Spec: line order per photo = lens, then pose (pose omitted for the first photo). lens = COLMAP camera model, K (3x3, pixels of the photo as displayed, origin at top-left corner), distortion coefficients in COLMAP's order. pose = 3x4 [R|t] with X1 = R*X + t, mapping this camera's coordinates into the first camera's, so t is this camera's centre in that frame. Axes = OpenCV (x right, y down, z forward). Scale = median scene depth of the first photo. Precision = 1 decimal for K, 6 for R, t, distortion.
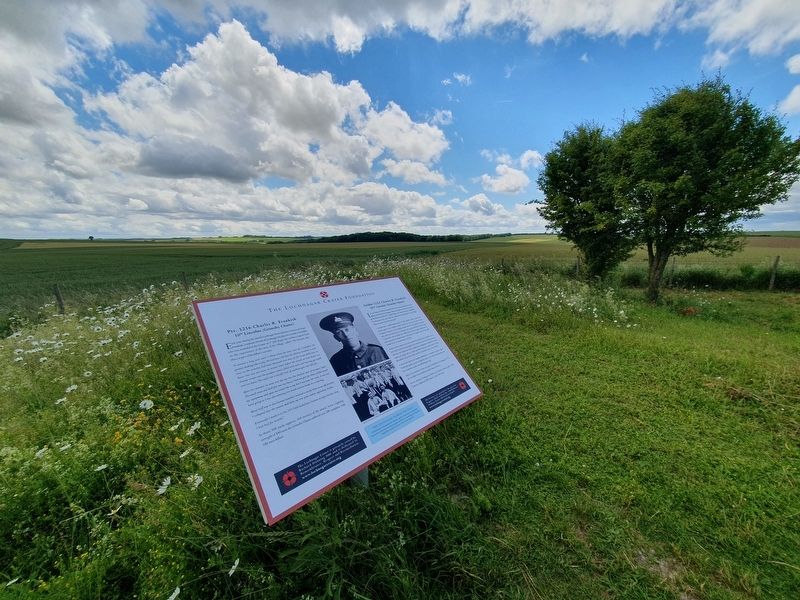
lens RADIAL K [[316.6, 0, 400.6], [0, 316.6, 306.0], [0, 0, 1]] dist [0.008291, 0.000141]
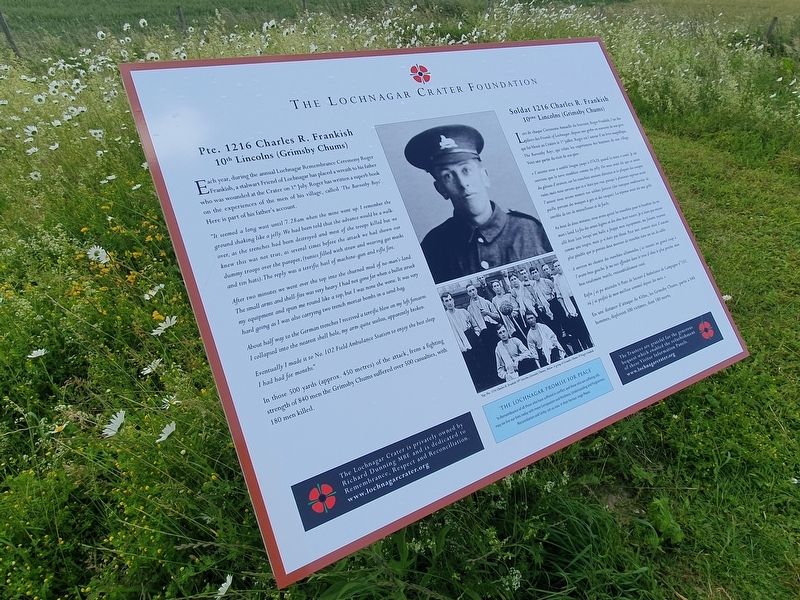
lens RADIAL K [[498.8, 0, 401.7], [0, 498.8, 308.9], [0, 0, 1]] dist [0.008736, 0.002208]
pose [[0.969174, 0.173500, -0.174930, -0.110187], [-0.091302, 0.912366, 0.399063, -0.016156], [0.228837, -0.370790, 0.900082, 0.331376]]
